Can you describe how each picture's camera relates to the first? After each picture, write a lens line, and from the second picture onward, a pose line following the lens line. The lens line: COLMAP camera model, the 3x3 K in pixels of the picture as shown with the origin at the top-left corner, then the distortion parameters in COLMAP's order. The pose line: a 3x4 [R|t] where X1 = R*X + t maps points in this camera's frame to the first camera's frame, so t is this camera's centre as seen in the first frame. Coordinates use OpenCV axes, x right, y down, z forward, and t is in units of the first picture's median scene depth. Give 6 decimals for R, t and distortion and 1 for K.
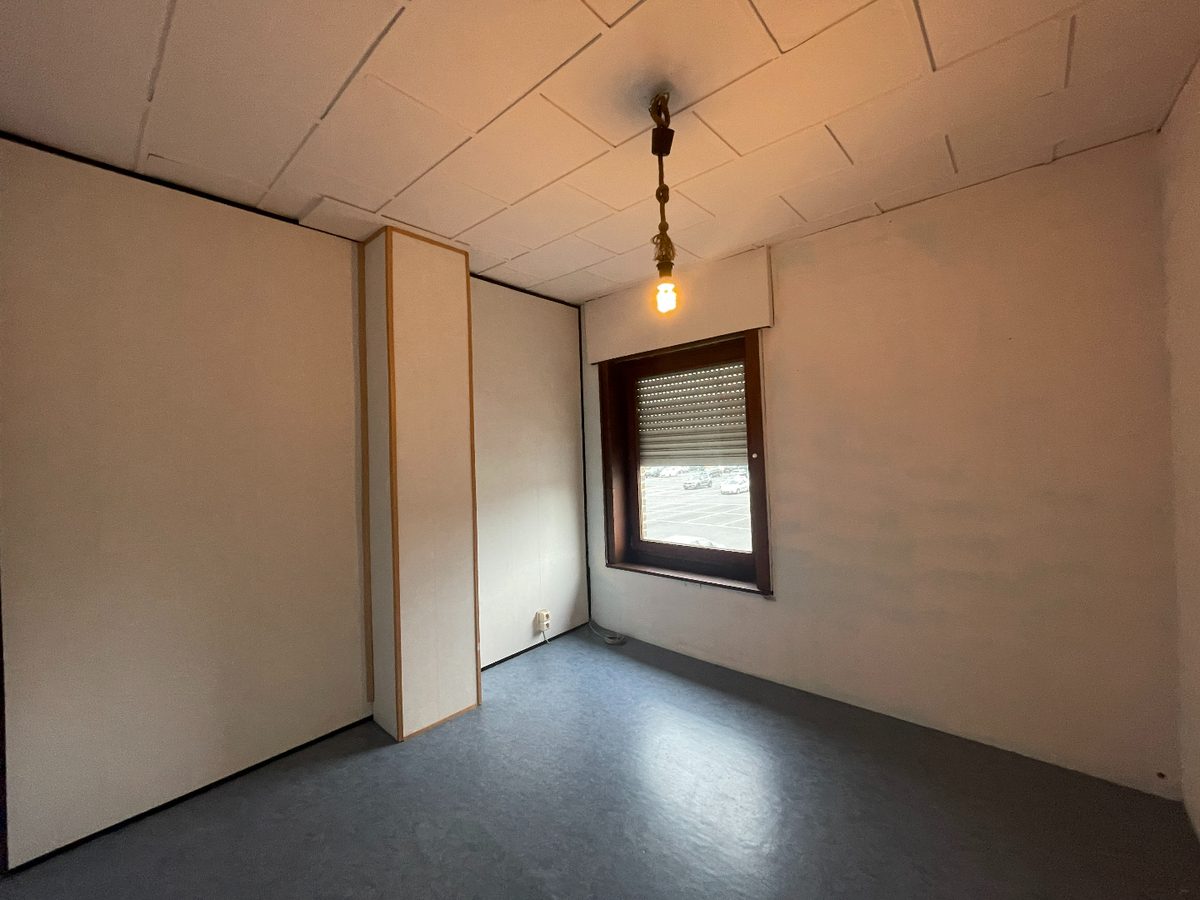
lens RADIAL K [[486.2, 0, 594.5], [0, 486.2, 450.1], [0, 0, 1]] dist [-0.001866, -0.000363]
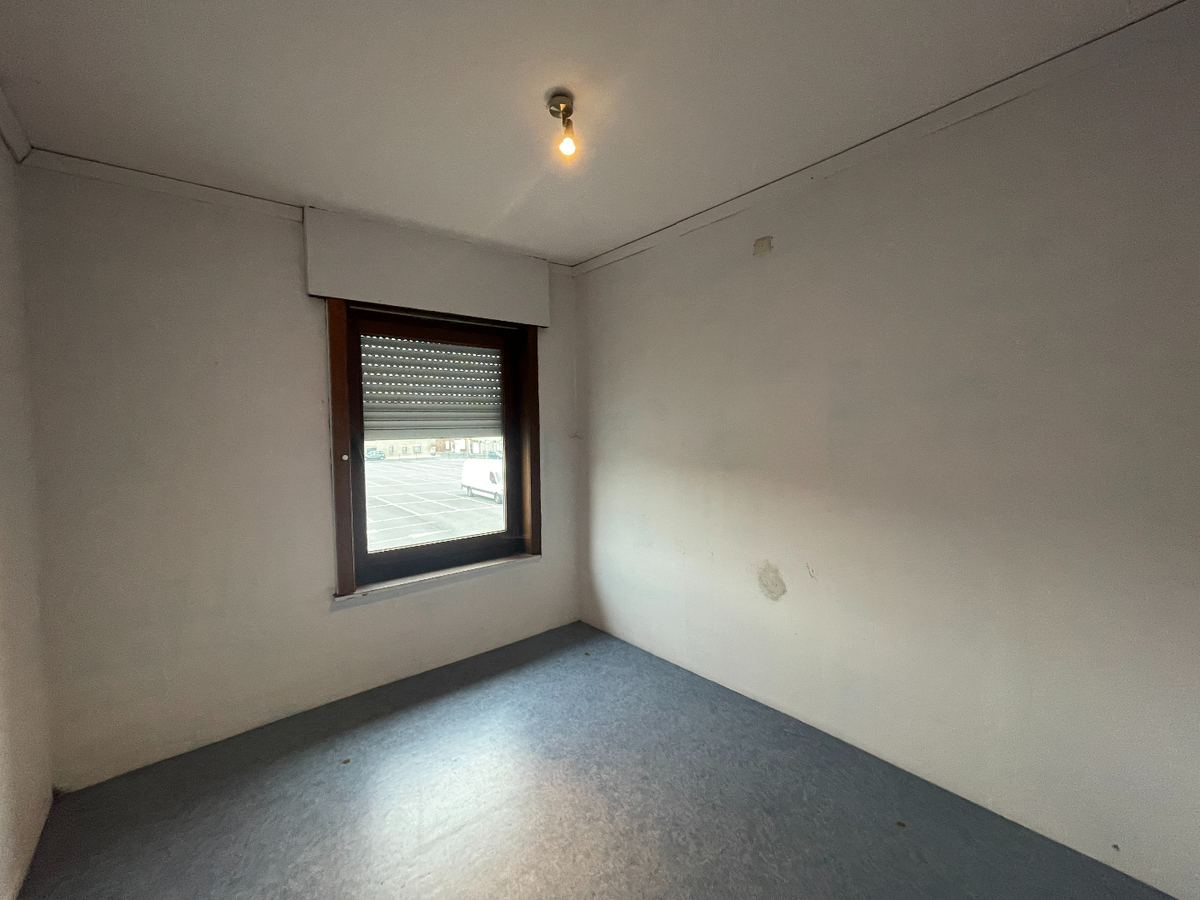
lens RADIAL K [[486.2, 0, 594.5], [0, 486.2, 450.1], [0, 0, 1]] dist [-0.001866, -0.000363]
pose [[0.144894, -0.025334, 0.989123, -0.595216], [-0.007878, 0.999611, 0.026757, 0.009937], [-0.989416, -0.011669, 0.144638, 0.586269]]
